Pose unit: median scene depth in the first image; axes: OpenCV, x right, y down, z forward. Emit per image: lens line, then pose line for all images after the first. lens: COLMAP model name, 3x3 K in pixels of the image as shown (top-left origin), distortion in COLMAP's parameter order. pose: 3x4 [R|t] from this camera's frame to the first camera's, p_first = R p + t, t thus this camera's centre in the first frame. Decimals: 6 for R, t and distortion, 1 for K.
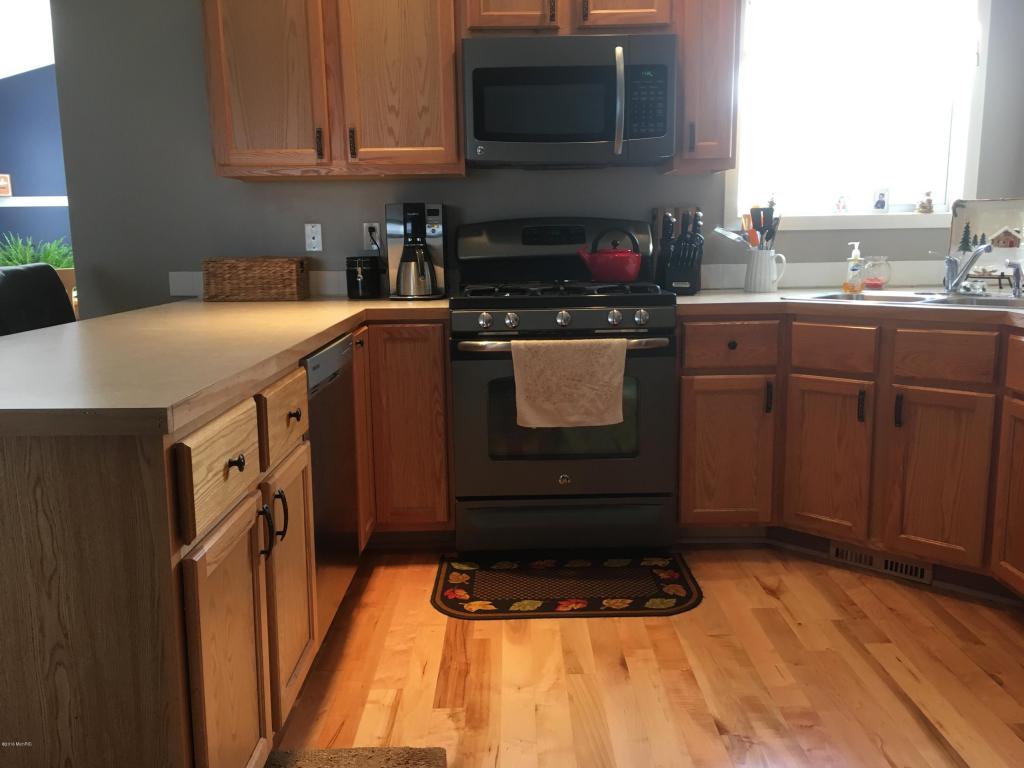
lens RADIAL K [[867.6, 0, 512.0], [0, 867.6, 384.0], [0, 0, 1]] dist [0.087917, -0.124327]
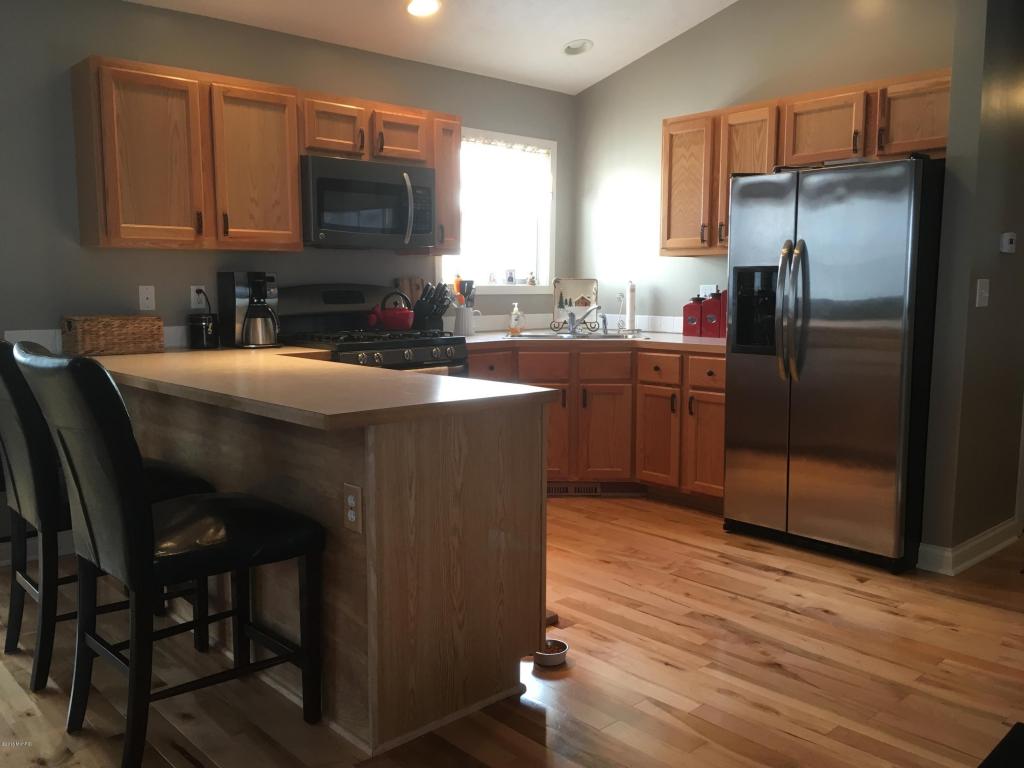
lens RADIAL K [[867.6, 0, 512.0], [0, 867.6, 384.0], [0, 0, 1]] dist [0.087917, -0.124327]
pose [[0.745624, -0.064102, 0.663277, -0.719634], [0.101475, 0.994676, -0.017944, 0.015766], [-0.658596, 0.080685, 0.748159, -0.190178]]
